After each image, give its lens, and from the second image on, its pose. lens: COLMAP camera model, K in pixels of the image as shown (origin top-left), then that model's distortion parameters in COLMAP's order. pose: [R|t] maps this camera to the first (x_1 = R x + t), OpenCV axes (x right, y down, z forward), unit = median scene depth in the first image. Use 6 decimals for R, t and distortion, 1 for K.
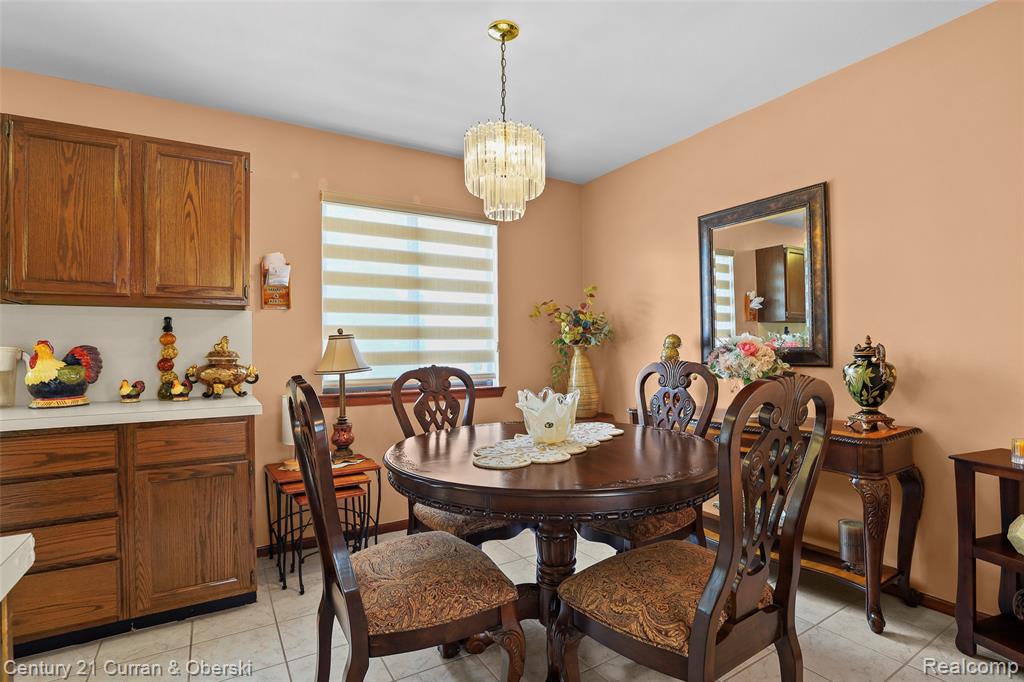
lens RADIAL K [[486.3, 0, 512.0], [0, 486.3, 341.0], [0, 0, 1]] dist [-0.014946, -0.000418]
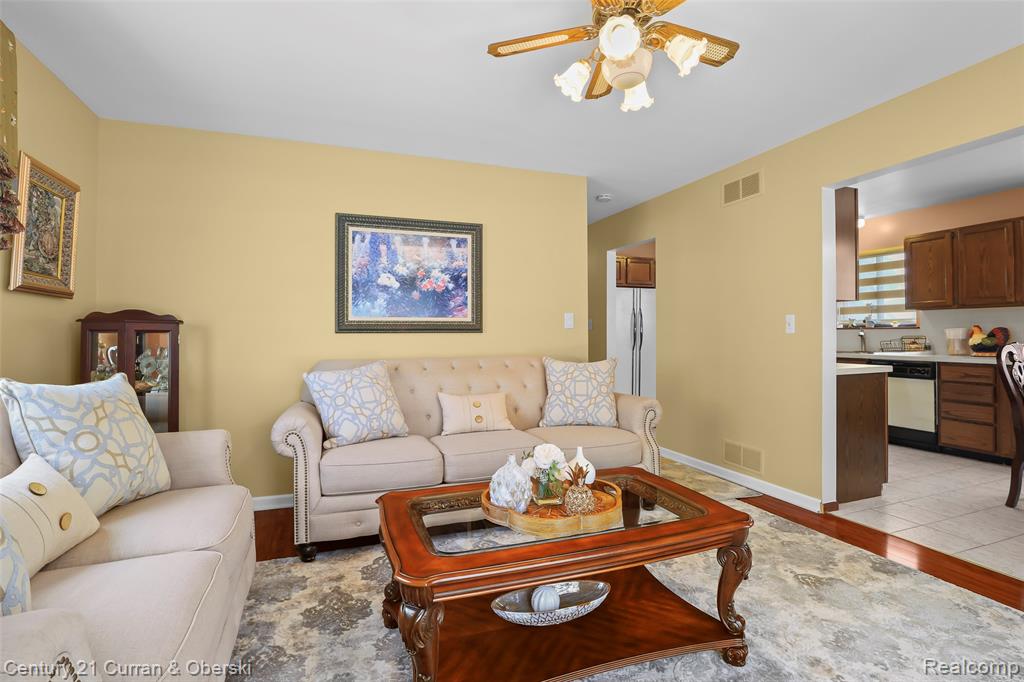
lens RADIAL K [[493.4, 0, 502.4], [0, 493.4, 333.9], [0, 0, 1]] dist [-0.027121, 0.000367]
pose [[-0.197854, 0.015094, -0.980115, 1.525097], [0.029615, 0.999517, 0.009415, -0.044723], [0.979784, -0.027163, -0.198205, -0.651509]]
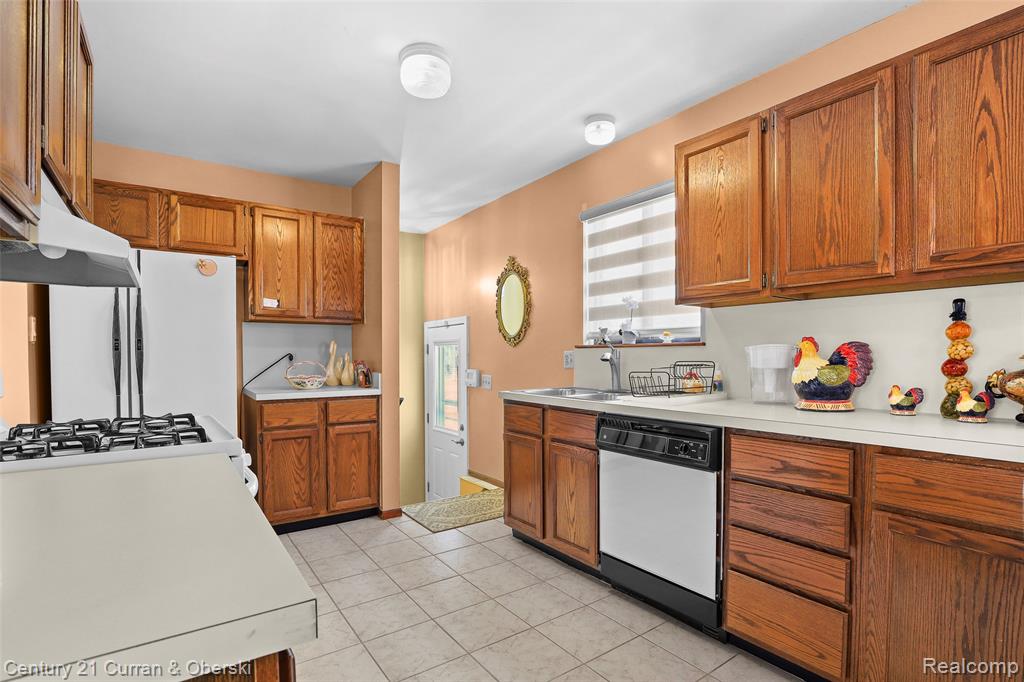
lens RADIAL K [[486.7, 0, 514.4], [0, 486.7, 371.5], [0, 0, 1]] dist [-0.043832, 0.008554]
pose [[0.058159, 0.043857, -0.997344, -0.081969], [0.021488, 0.998748, 0.045172, 0.011197], [0.998076, -0.024058, 0.057144, 0.364576]]
